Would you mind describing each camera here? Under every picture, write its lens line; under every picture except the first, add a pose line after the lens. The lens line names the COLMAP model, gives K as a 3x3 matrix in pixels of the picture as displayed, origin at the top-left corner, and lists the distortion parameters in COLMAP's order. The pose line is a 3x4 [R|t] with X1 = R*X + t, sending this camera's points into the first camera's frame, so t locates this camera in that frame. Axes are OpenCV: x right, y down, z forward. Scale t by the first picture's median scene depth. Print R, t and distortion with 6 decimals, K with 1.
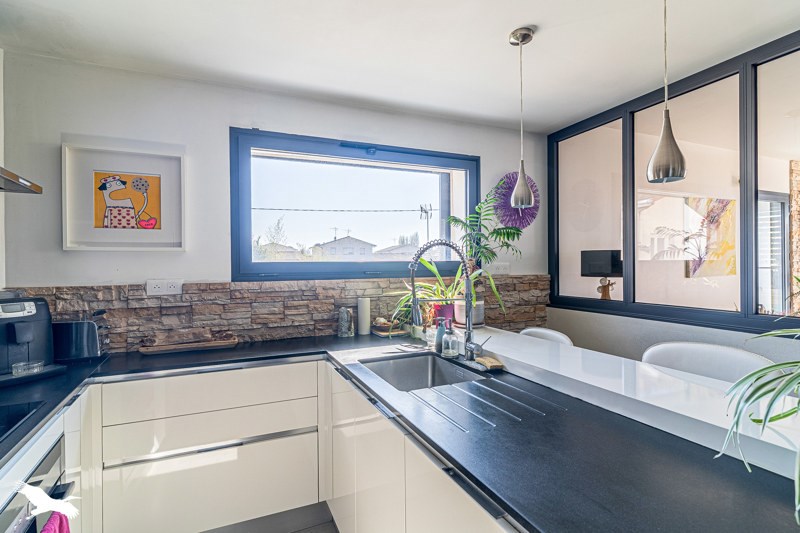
lens RADIAL K [[385.7, 0, 399.7], [0, 385.7, 265.8], [0, 0, 1]] dist [0.019116, 0.000840]
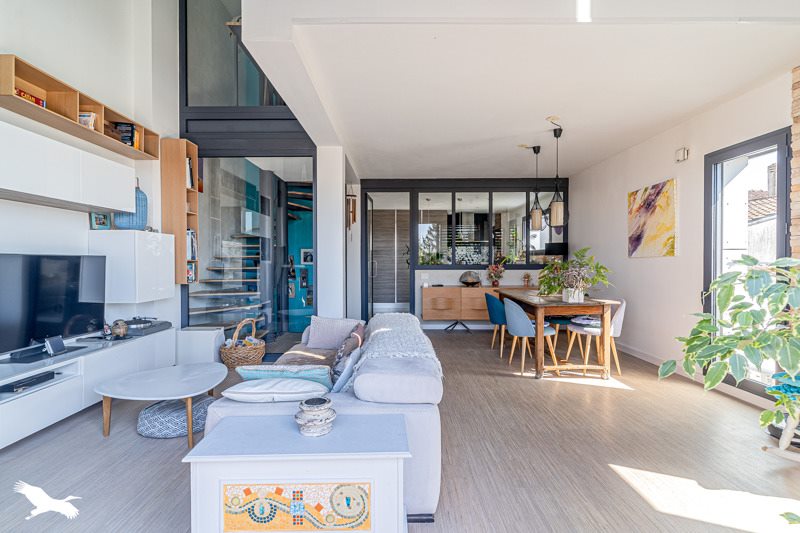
lens RADIAL K [[385.7, 0, 398.5], [0, 385.7, 263.0], [0, 0, 1]] dist [0.019116, 0.000840]
pose [[-0.382955, 0.020170, -0.923547, 2.058453], [0.005321, 0.999793, 0.019629, 0.013583], [0.923752, 0.002603, -0.382983, 0.772515]]
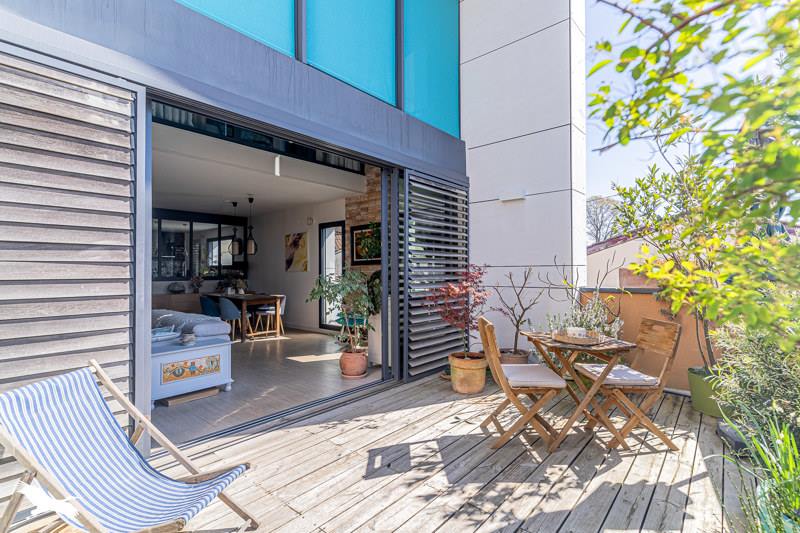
lens RADIAL K [[385.7, 0, 399.1], [0, 385.7, 267.6], [0, 0, 1]] dist [0.019116, 0.000840]
pose [[0.446016, 0.006952, -0.894998, 2.798111], [-0.005844, 0.999971, 0.004855, -0.011728], [0.895006, 0.003065, 0.446043, 0.593857]]
